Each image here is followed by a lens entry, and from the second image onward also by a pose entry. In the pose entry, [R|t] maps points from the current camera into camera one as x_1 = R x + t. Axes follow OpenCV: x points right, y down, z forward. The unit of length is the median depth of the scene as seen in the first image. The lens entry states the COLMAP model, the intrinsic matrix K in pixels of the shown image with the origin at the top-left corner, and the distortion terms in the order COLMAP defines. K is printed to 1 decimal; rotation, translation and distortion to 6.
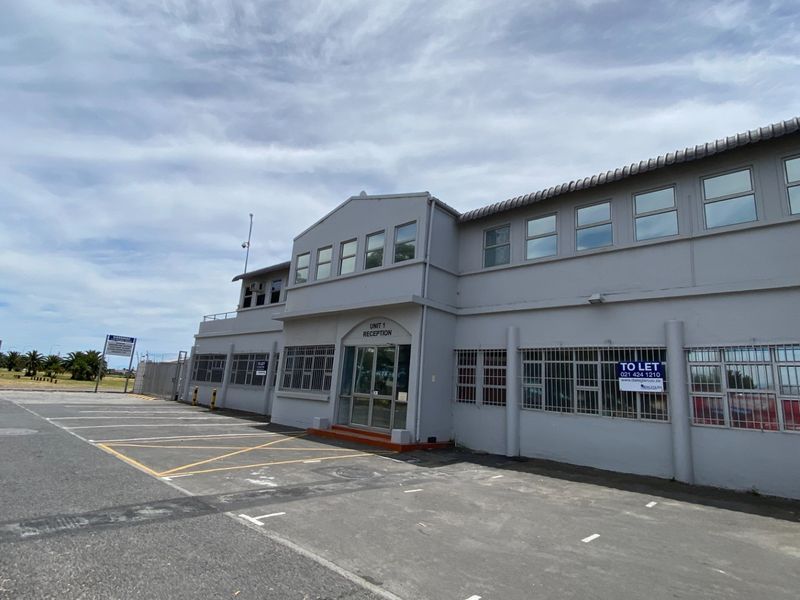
lens RADIAL K [[418.9, 0, 400.0], [0, 418.9, 300.0], [0, 0, 1]] dist [0.001491, 0.000391]
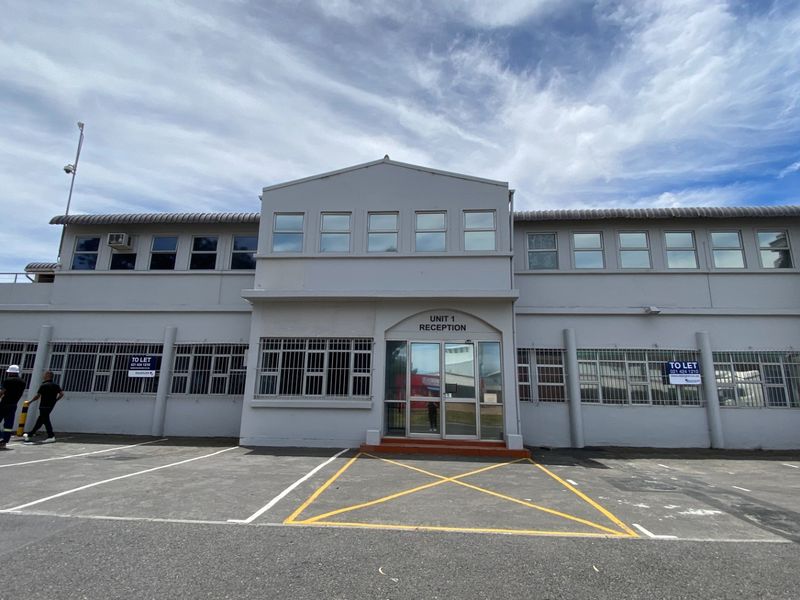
lens RADIAL K [[423.4, 0, 397.9], [0, 423.4, 300.4], [0, 0, 1]] dist [0.000404, -0.000856]
pose [[0.787901, 0.079776, 0.610612, -0.704341], [-0.098326, 0.995149, -0.003140, 0.036024], [-0.607901, -0.057565, 0.791923, 0.375065]]
